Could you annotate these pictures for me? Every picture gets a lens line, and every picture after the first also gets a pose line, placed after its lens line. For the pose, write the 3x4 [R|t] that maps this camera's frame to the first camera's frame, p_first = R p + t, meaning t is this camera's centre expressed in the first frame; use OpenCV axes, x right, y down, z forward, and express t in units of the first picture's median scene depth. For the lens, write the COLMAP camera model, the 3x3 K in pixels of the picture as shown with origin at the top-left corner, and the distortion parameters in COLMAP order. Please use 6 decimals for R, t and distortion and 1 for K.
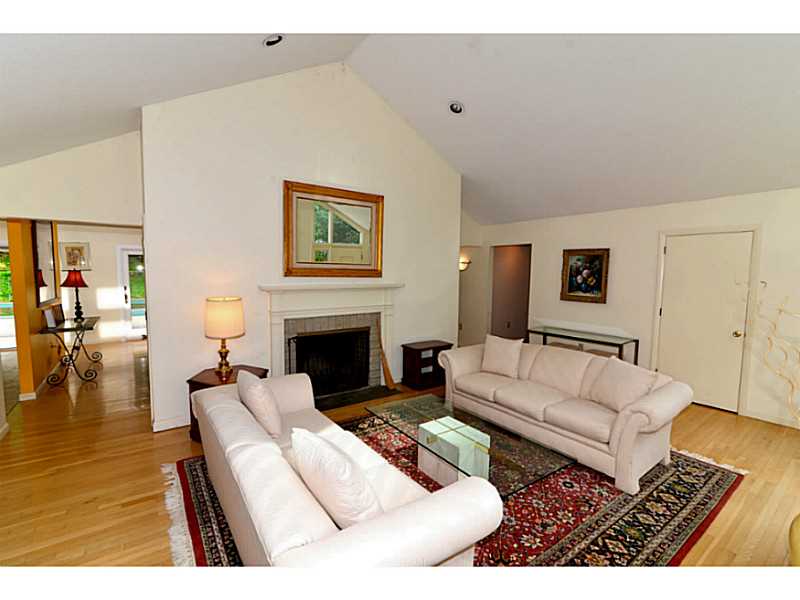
lens RADIAL K [[366.0, 0, 396.9], [0, 366.0, 300.7], [0, 0, 1]] dist [-0.013834, 0.000066]
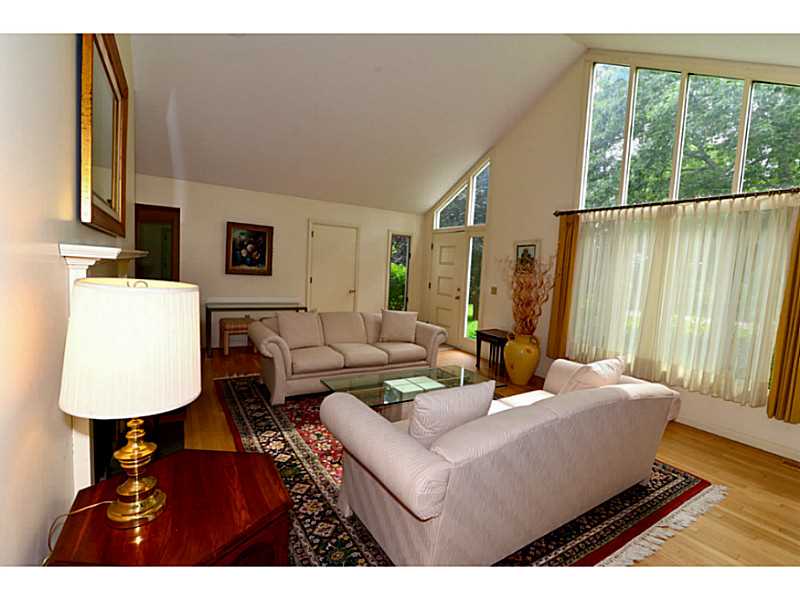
lens RADIAL K [[366.0, 0, 396.9], [0, 366.0, 300.7], [0, 0, 1]] dist [-0.013834, 0.000066]
pose [[0.072209, -0.094849, 0.992869, -0.510029], [0.027357, 0.995282, 0.093090, -0.009207], [-0.997014, 0.020440, 0.074463, 0.503714]]
